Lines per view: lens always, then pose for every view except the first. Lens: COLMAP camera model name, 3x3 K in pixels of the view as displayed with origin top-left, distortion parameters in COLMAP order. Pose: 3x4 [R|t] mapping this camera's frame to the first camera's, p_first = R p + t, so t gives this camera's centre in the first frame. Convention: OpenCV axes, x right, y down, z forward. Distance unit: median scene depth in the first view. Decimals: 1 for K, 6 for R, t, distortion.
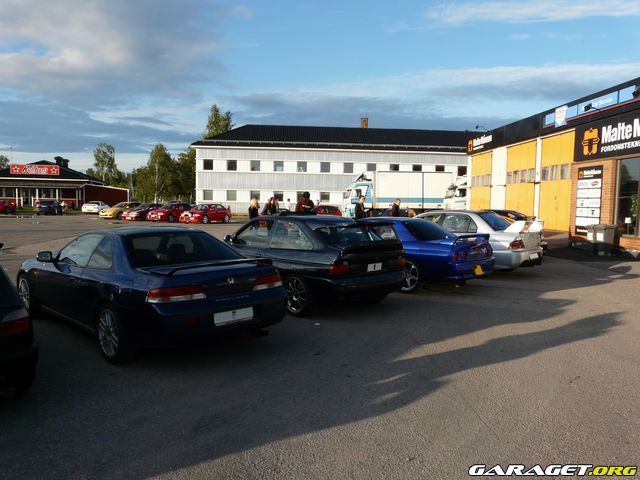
lens RADIAL K [[529.3, 0, 320.0], [0, 529.3, 240.0], [0, 0, 1]] dist [-0.000977, -0.004798]
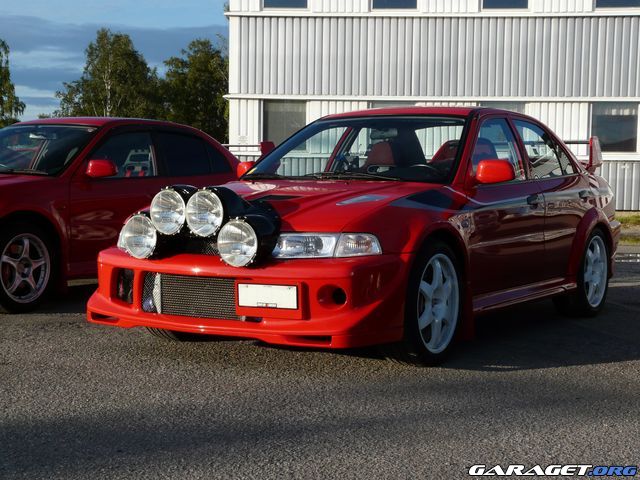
lens RADIAL K [[1083.5, 0, 320.0], [0, 1083.5, 240.0], [0, 0, 1]] dist [-0.000370, 0.009058]
pose [[0.992474, 0.000931, -0.122448, -0.142847], [-0.003242, 0.999820, -0.018674, -0.029514], [0.122409, 0.018931, 0.992299, 0.565704]]
